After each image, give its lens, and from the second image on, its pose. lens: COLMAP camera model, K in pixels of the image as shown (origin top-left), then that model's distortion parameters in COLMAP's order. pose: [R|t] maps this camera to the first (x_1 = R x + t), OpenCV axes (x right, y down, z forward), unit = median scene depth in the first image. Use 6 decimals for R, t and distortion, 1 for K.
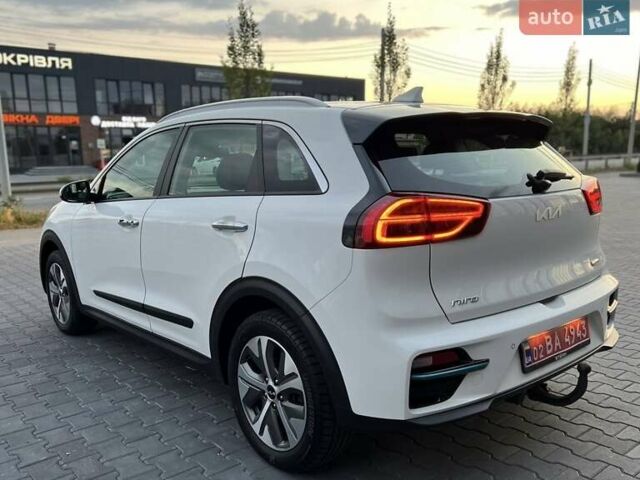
lens RADIAL K [[653.9, 0, 320.0], [0, 653.9, 240.0], [0, 0, 1]] dist [0.012124, 0.016021]
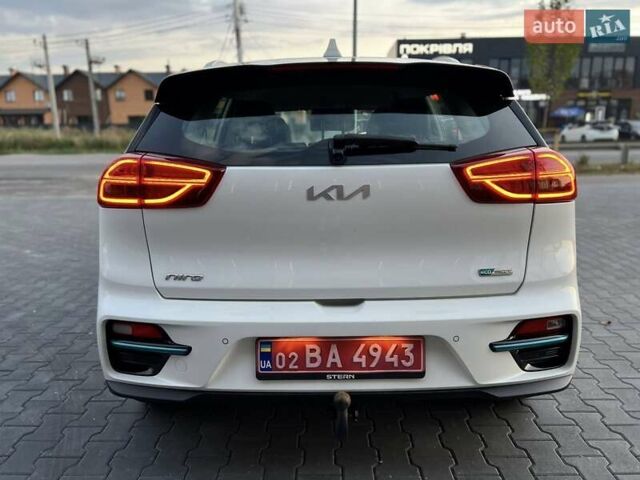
lens RADIAL K [[528.3, 0, 374.7], [0, 528.3, 231.7], [0, 0, 1]] dist [0.050463, -0.010411]
pose [[0.727572, 0.139647, -0.671668, 0.829141], [-0.094282, 0.990127, 0.103728, -0.064540], [0.679521, -0.012144, 0.733555, 0.593563]]
